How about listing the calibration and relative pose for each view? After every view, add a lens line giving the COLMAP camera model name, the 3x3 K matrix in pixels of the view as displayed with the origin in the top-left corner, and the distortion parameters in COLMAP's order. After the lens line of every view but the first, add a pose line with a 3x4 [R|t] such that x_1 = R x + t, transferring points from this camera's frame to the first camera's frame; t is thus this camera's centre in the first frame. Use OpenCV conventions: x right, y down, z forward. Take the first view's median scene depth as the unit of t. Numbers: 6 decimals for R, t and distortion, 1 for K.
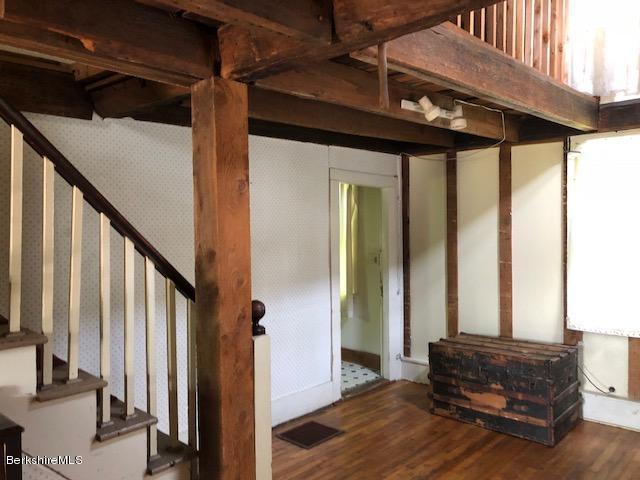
lens RADIAL K [[523.8, 0, 320.0], [0, 523.8, 240.0], [0, 0, 1]] dist [0.001825, 0.003420]
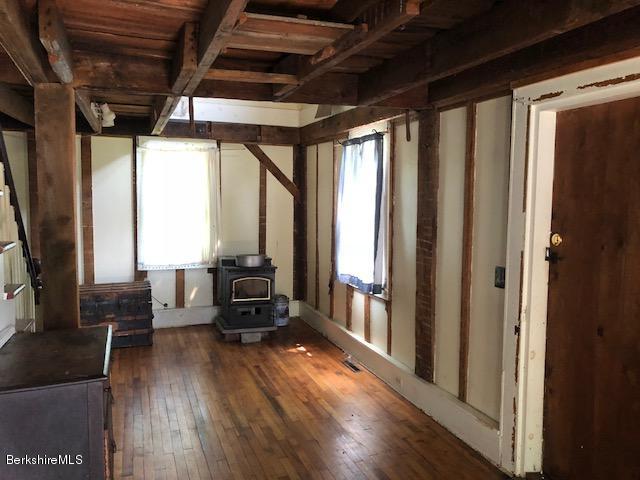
lens RADIAL K [[523.8, 0, 320.0], [0, 523.8, 240.0], [0, 0, 1]] dist [0.001825, 0.003420]
pose [[0.455247, -0.060375, 0.888316, -0.579703], [0.012855, 0.998040, 0.061244, 0.004630], [-0.890272, -0.016462, 0.455131, -0.099254]]
